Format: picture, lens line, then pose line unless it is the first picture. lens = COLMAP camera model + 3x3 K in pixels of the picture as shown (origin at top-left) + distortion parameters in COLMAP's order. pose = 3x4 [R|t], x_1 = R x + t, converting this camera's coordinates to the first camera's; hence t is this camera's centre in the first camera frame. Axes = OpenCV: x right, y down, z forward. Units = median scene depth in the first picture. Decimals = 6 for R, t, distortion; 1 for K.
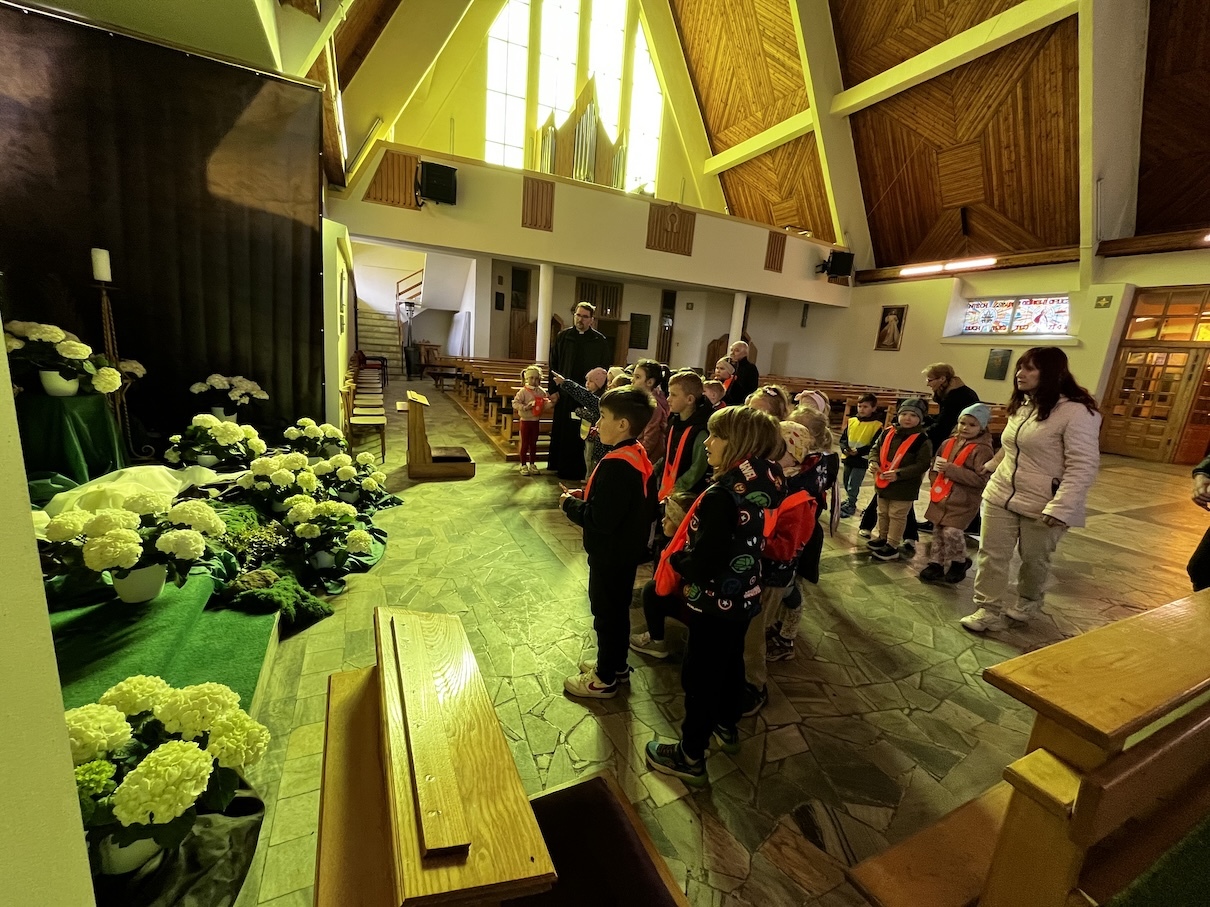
lens RADIAL K [[483.2, 0, 602.8], [0, 483.2, 456.4], [0, 0, 1]] dist [-0.004725, -0.000325]
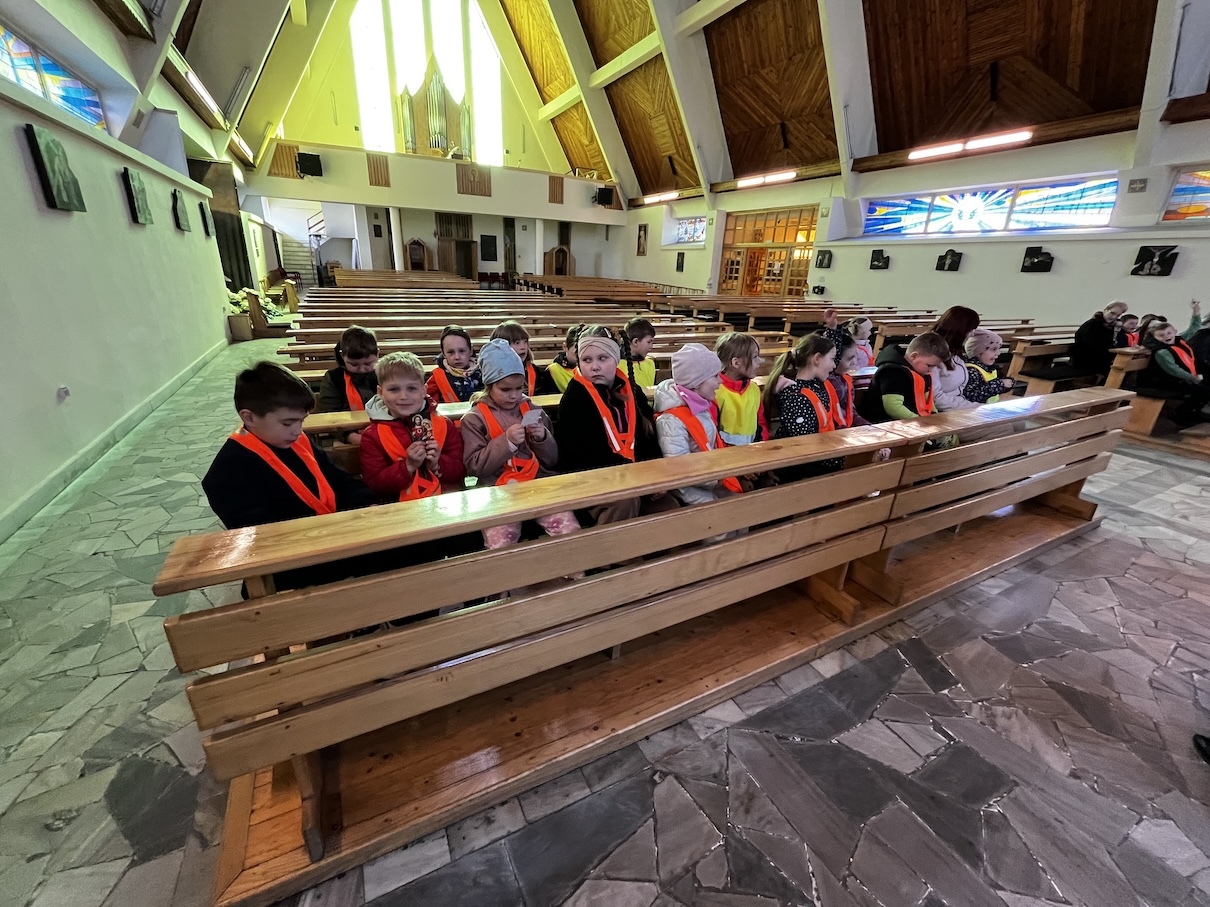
lens RADIAL K [[483.2, 0, 602.0], [0, 483.2, 454.4], [0, 0, 1]] dist [-0.004725, -0.000325]
pose [[0.998330, -0.049757, 0.029346, 0.404662], [0.044596, 0.986754, 0.155973, 0.159701], [-0.036718, -0.154404, 0.987325, -0.608792]]
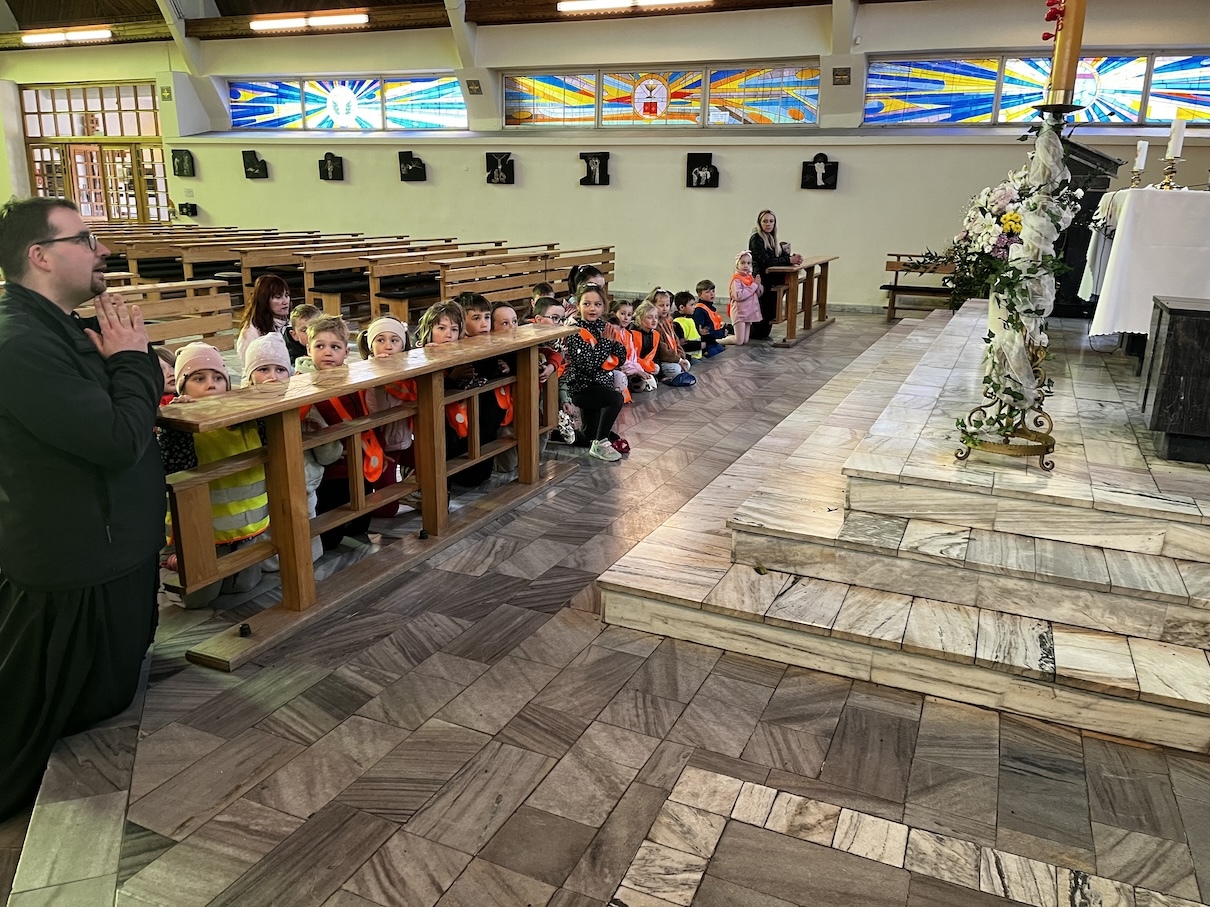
lens RADIAL K [[900.5, 0, 616.2], [0, 900.5, 464.5], [0, 0, 1]] dist [0.028350, -0.049652]
pose [[0.742683, -0.236484, 0.626496, 0.483202], [0.167234, 0.971423, 0.168435, 0.225688], [-0.648425, -0.020322, 0.761007, -0.899377]]
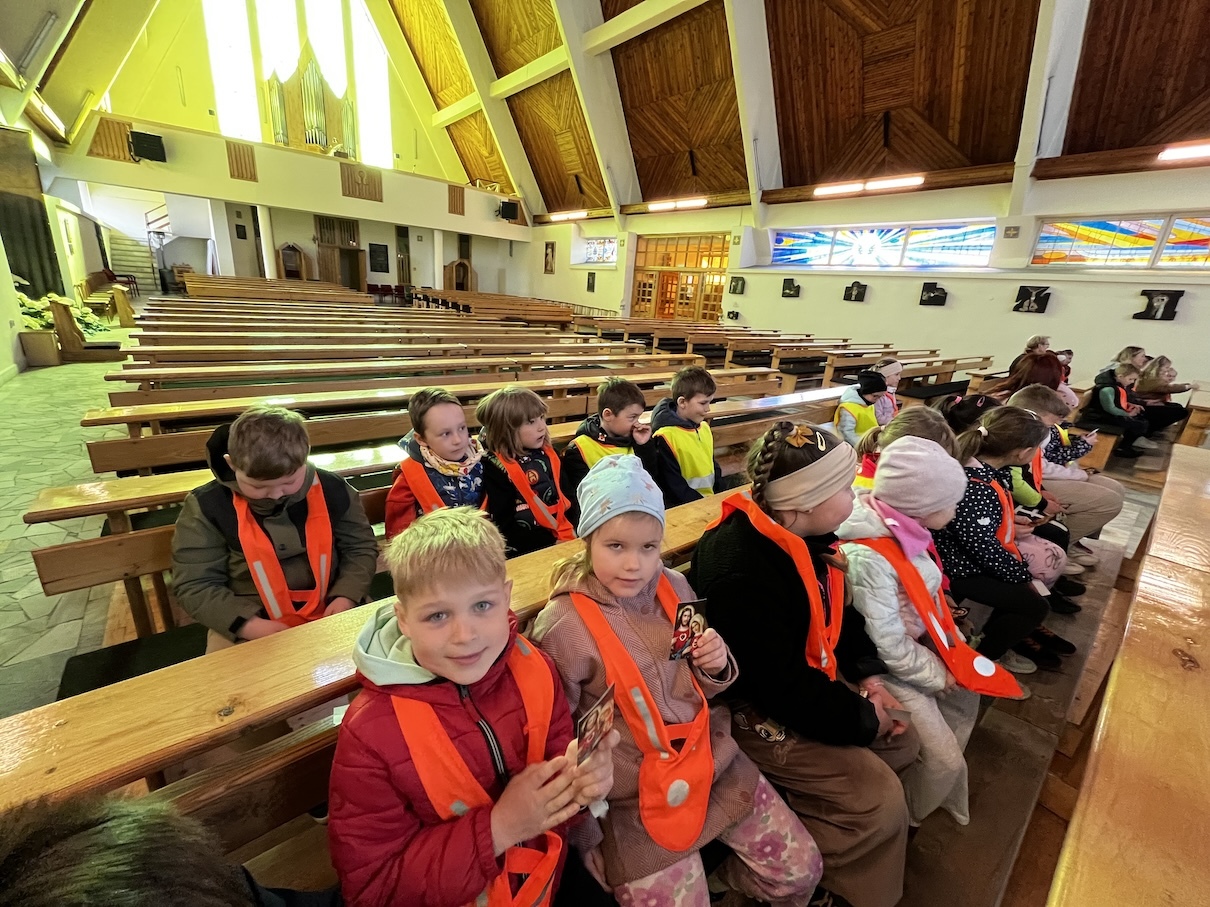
lens RADIAL K [[483.2, 0, 600.3], [0, 483.2, 454.6], [0, 0, 1]] dist [-0.004725, -0.000325]
pose [[0.968696, -0.080695, 0.234769, 0.364800], [0.049937, 0.989704, 0.134134, 0.139729], [-0.243176, -0.118211, 0.962752, -0.531720]]
